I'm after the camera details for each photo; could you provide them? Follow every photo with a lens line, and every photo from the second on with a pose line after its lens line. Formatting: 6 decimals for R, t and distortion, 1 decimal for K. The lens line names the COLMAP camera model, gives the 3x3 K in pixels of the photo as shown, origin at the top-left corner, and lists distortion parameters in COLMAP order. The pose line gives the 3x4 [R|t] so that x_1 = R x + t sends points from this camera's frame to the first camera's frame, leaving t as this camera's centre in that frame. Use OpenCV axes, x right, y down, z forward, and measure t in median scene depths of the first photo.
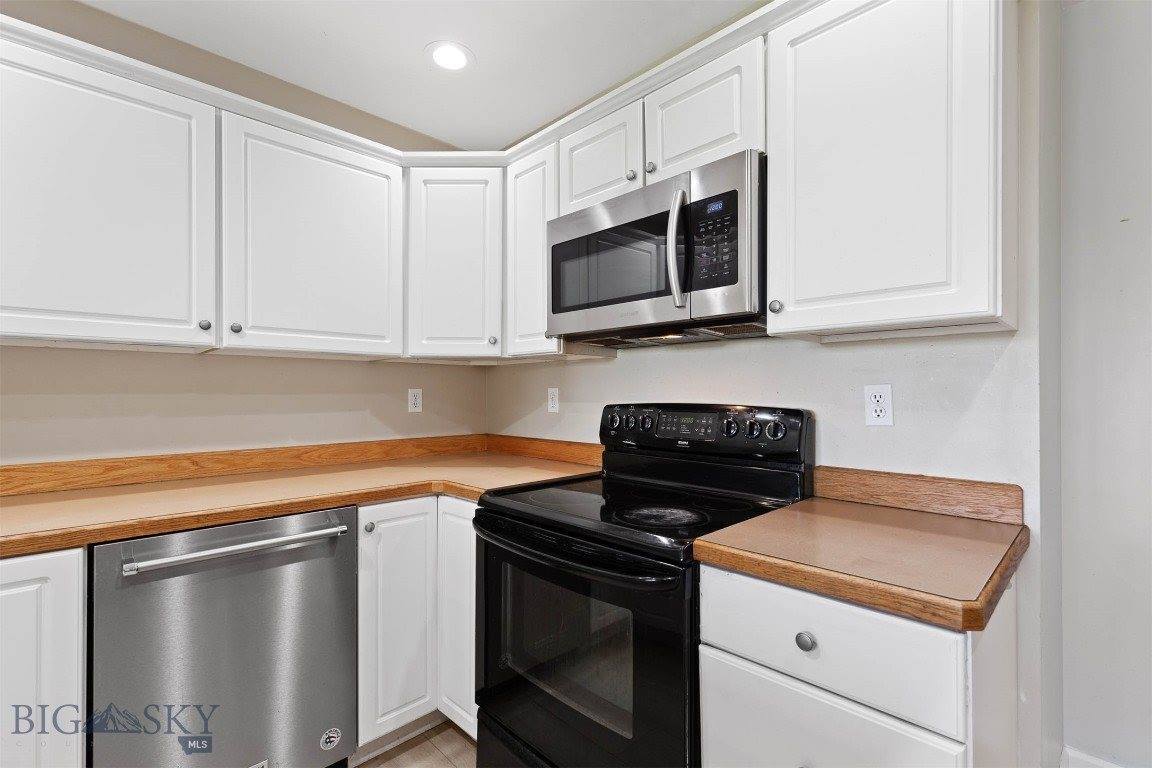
lens RADIAL K [[519.4, 0, 574.8], [0, 519.4, 388.6], [0, 0, 1]] dist [0.015550, -0.001492]
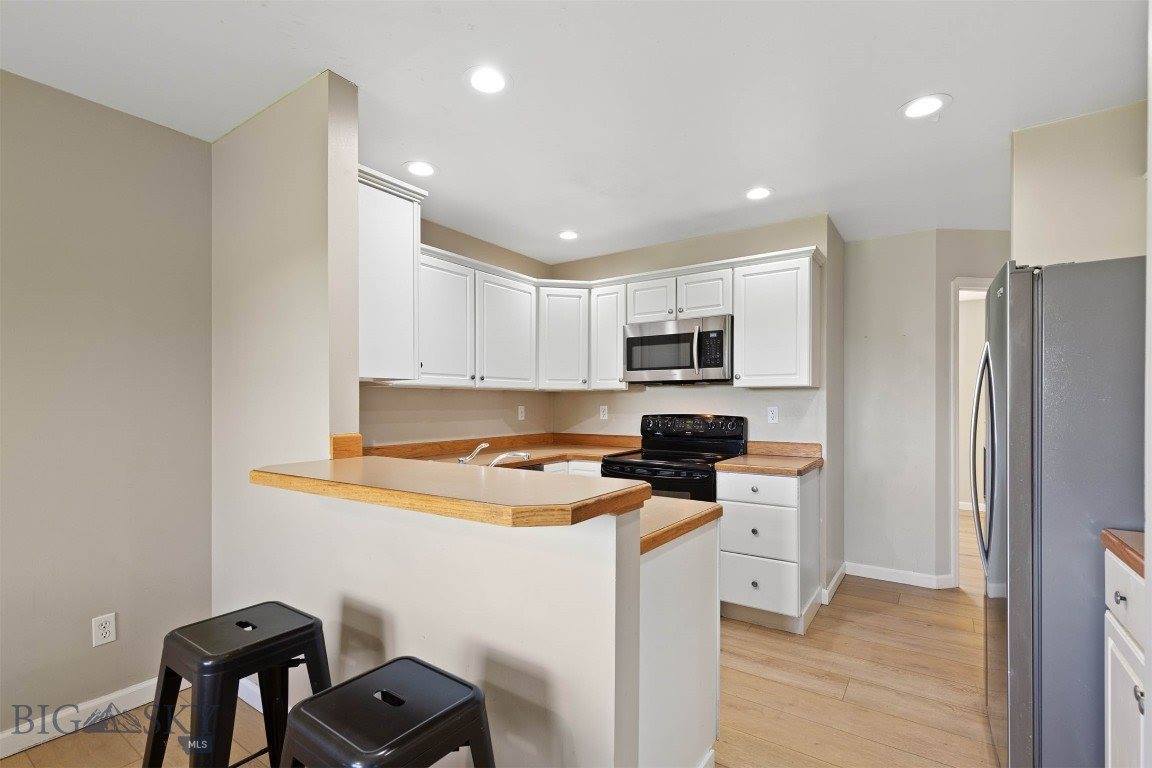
lens RADIAL K [[519.4, 0, 574.4], [0, 519.4, 404.3], [0, 0, 1]] dist [0.015550, -0.001492]
pose [[0.981764, 0.000131, 0.190106, -0.643337], [-0.002081, 0.999947, 0.010058, -0.032772], [-0.190095, -0.010270, 0.981712, -0.986250]]
